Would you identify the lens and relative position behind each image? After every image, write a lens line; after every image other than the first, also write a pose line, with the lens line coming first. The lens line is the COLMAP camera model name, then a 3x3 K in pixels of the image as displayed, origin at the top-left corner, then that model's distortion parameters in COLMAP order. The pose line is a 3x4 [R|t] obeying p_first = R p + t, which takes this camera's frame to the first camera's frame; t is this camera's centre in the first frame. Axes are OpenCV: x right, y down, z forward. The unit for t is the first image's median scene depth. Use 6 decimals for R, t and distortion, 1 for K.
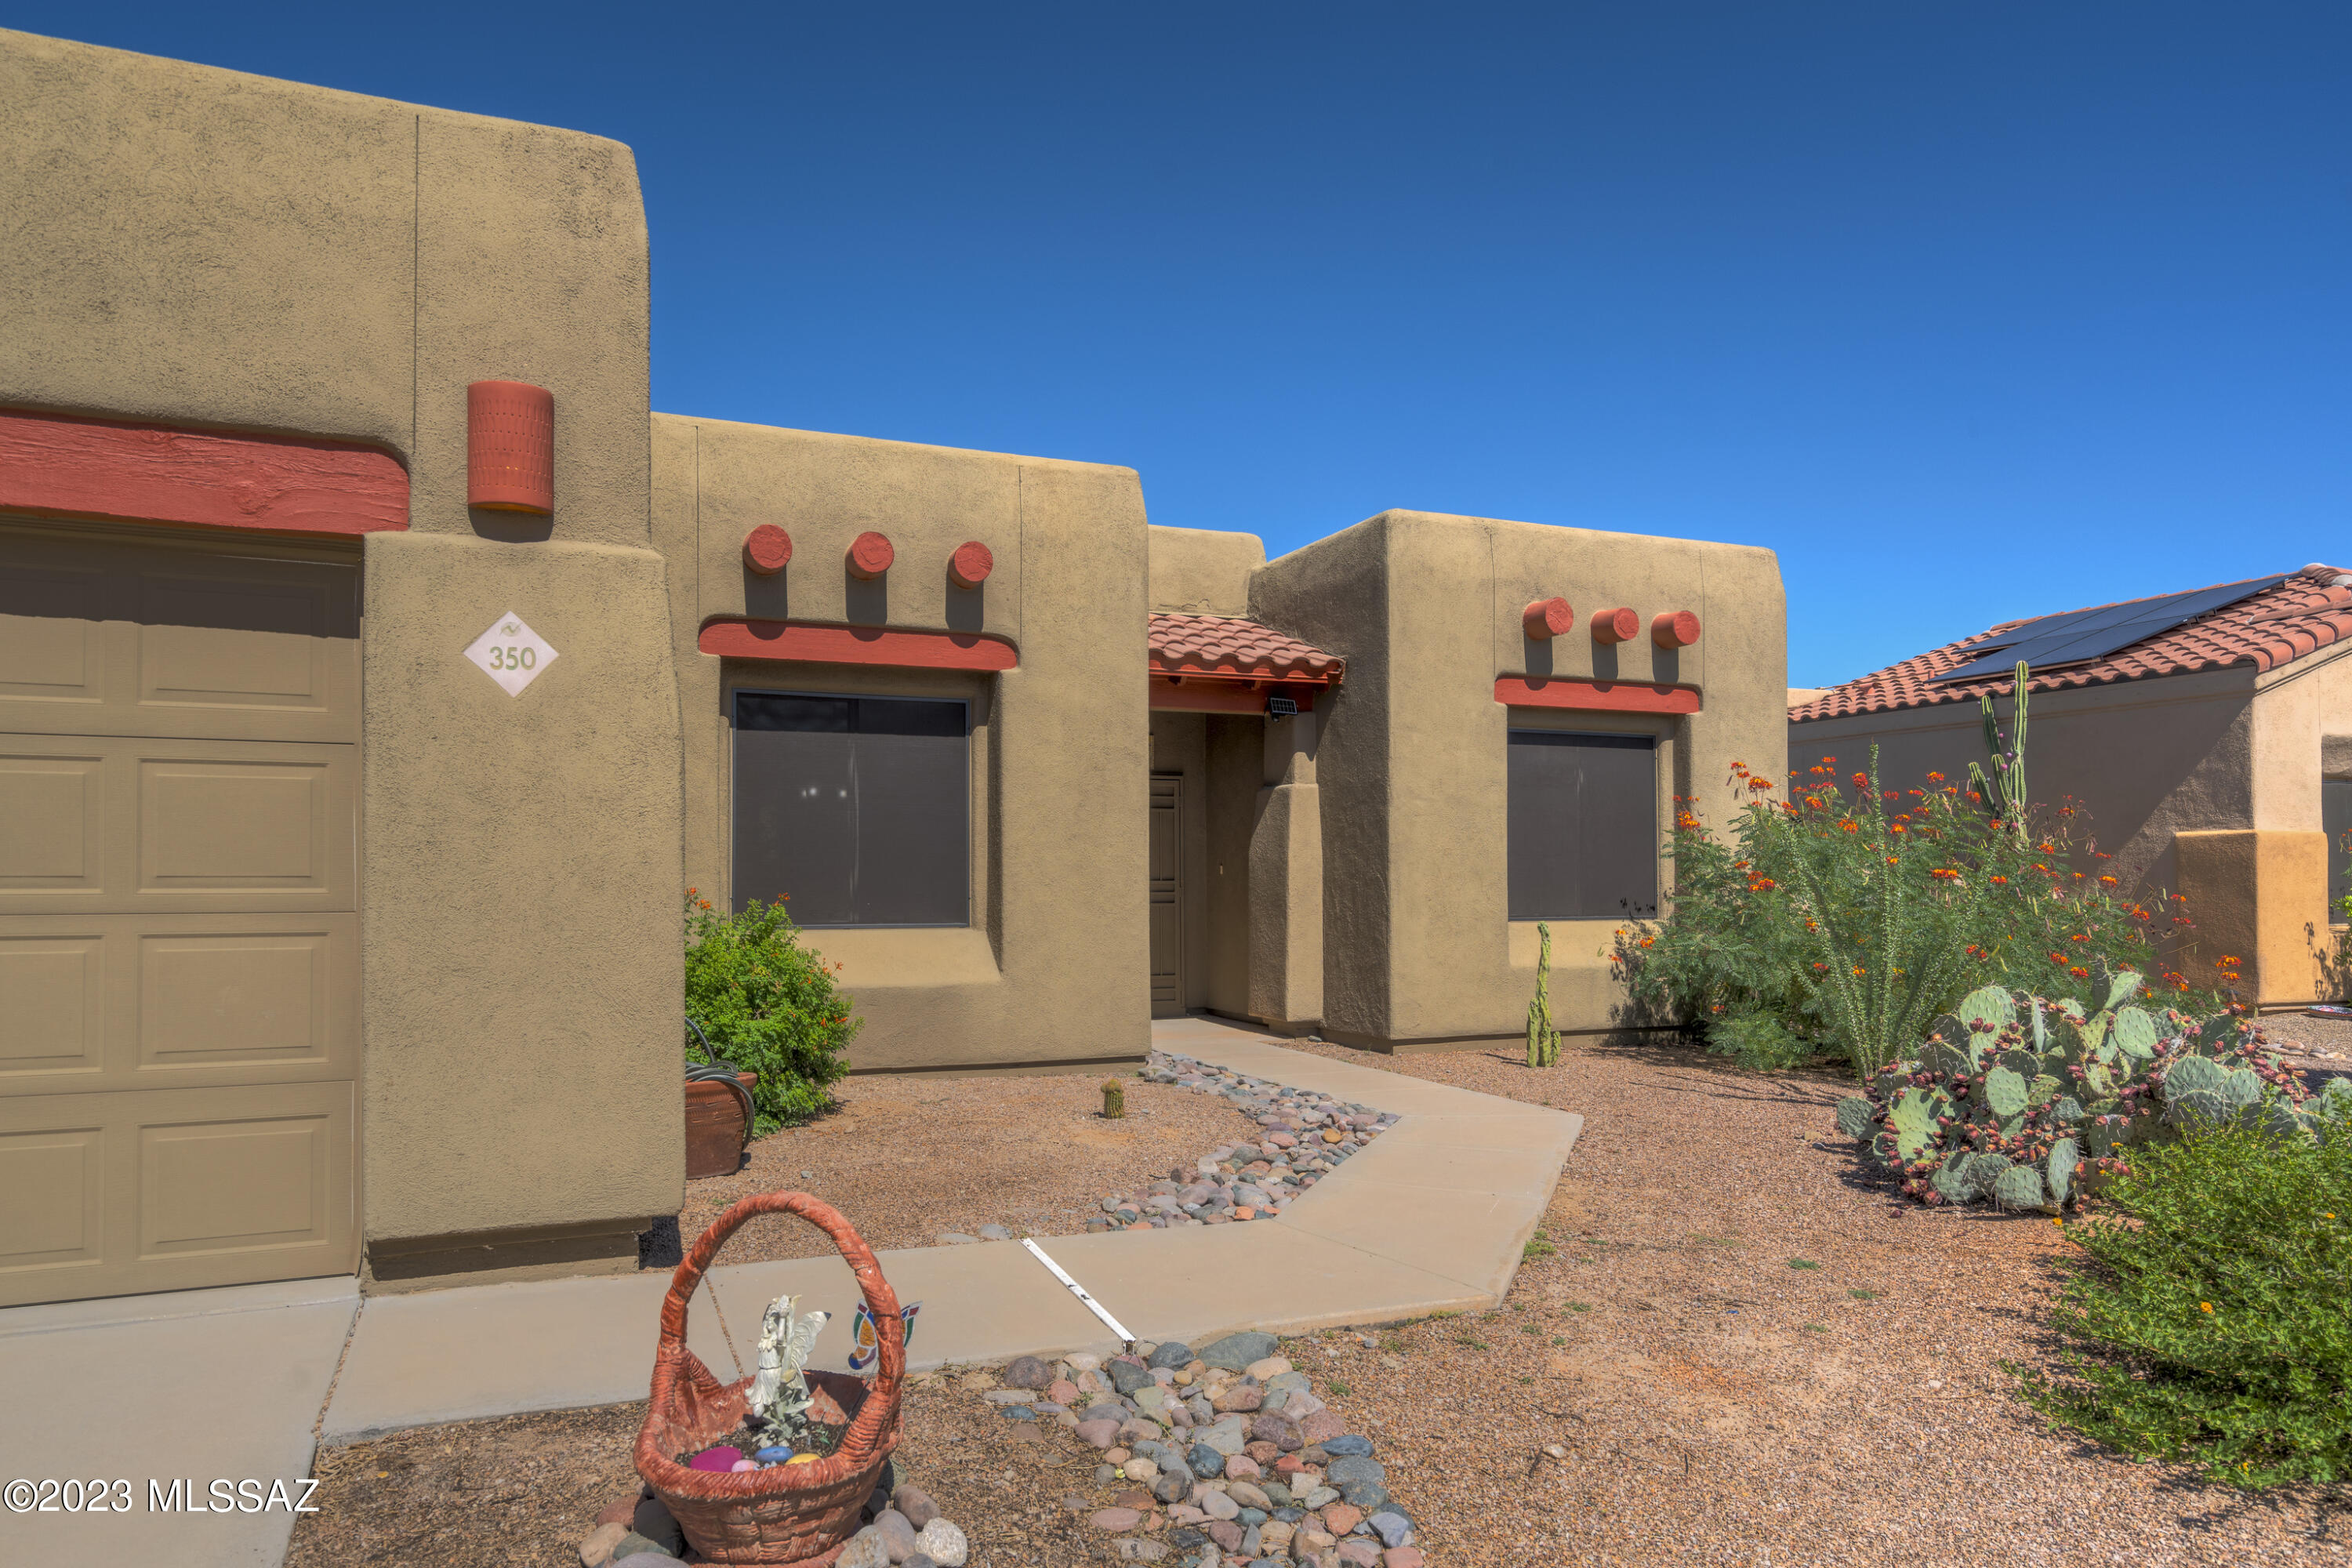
lens RADIAL K [[1507.9, 0, 1166.3], [0, 1507.9, 858.7], [0, 0, 1]] dist [0.002168, 0.001962]
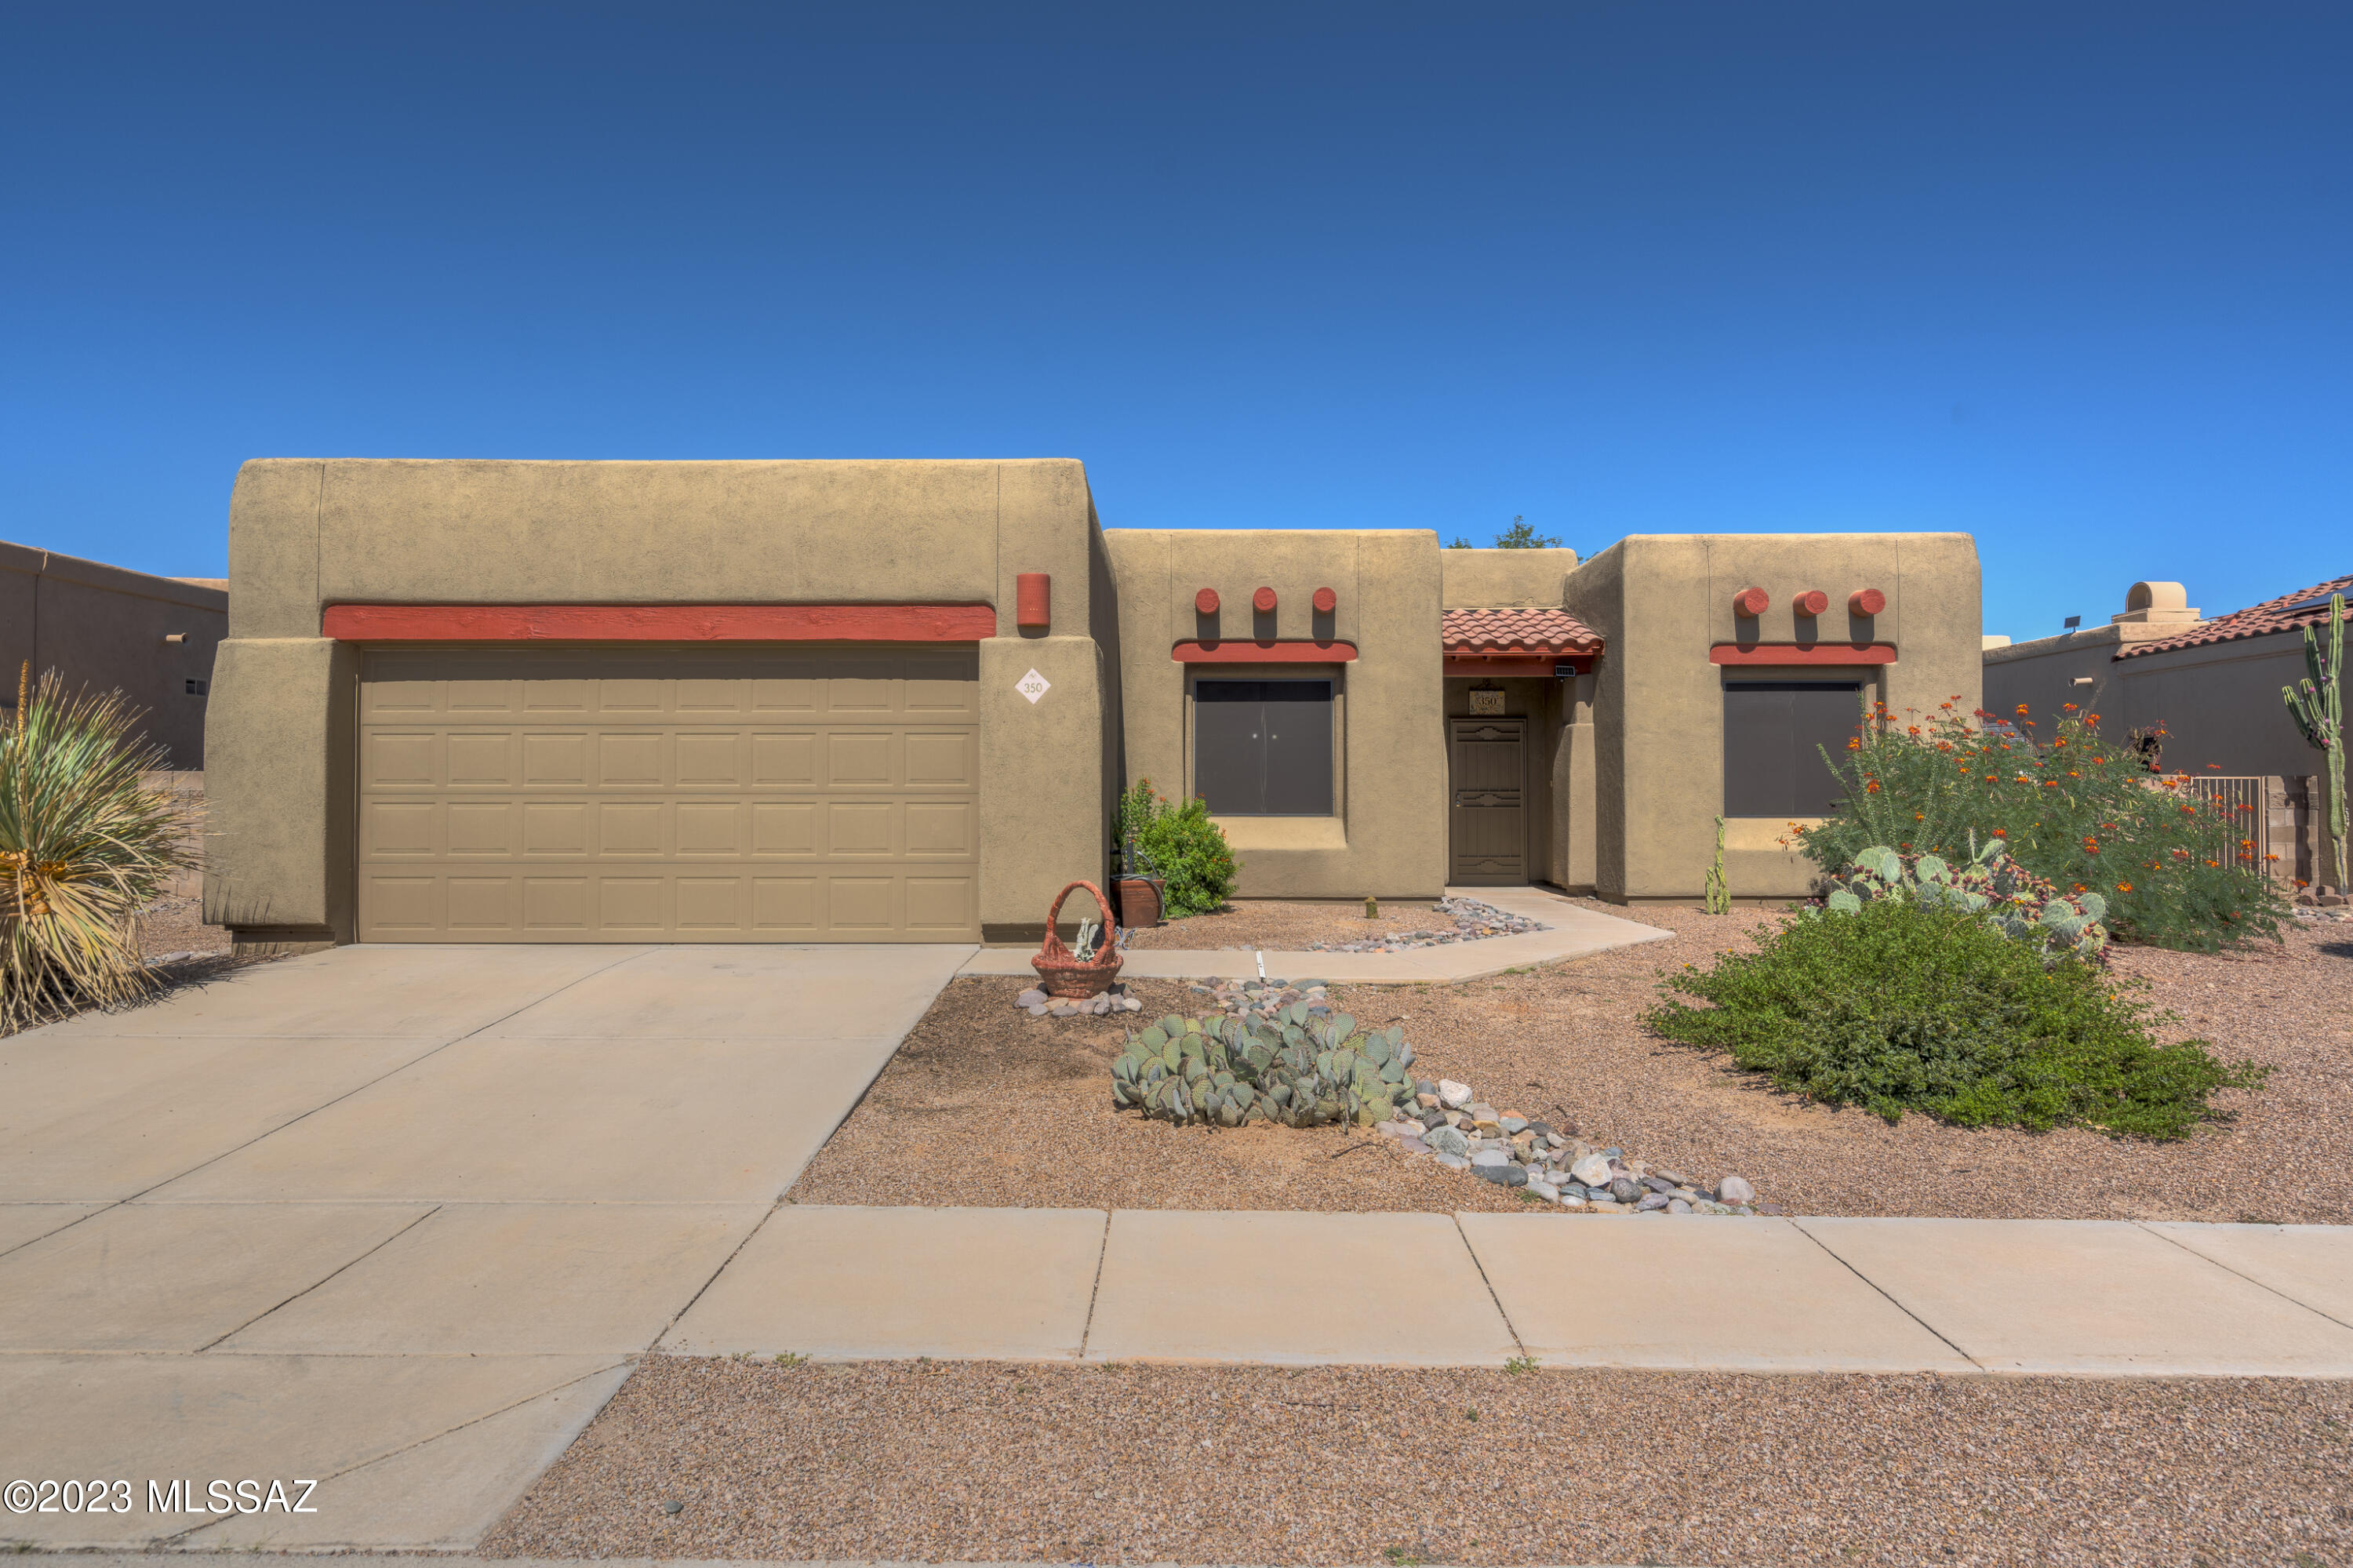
lens RADIAL K [[1318.5, 0, 1176.5], [0, 1318.5, 784.0], [0, 0, 1]] dist [0.001668, 0.000505]
pose [[0.915709, -0.005475, -0.401806, 0.293271], [0.004707, 0.999985, -0.002898, 0.013128], [0.401815, 0.000762, 0.915720, -0.394276]]
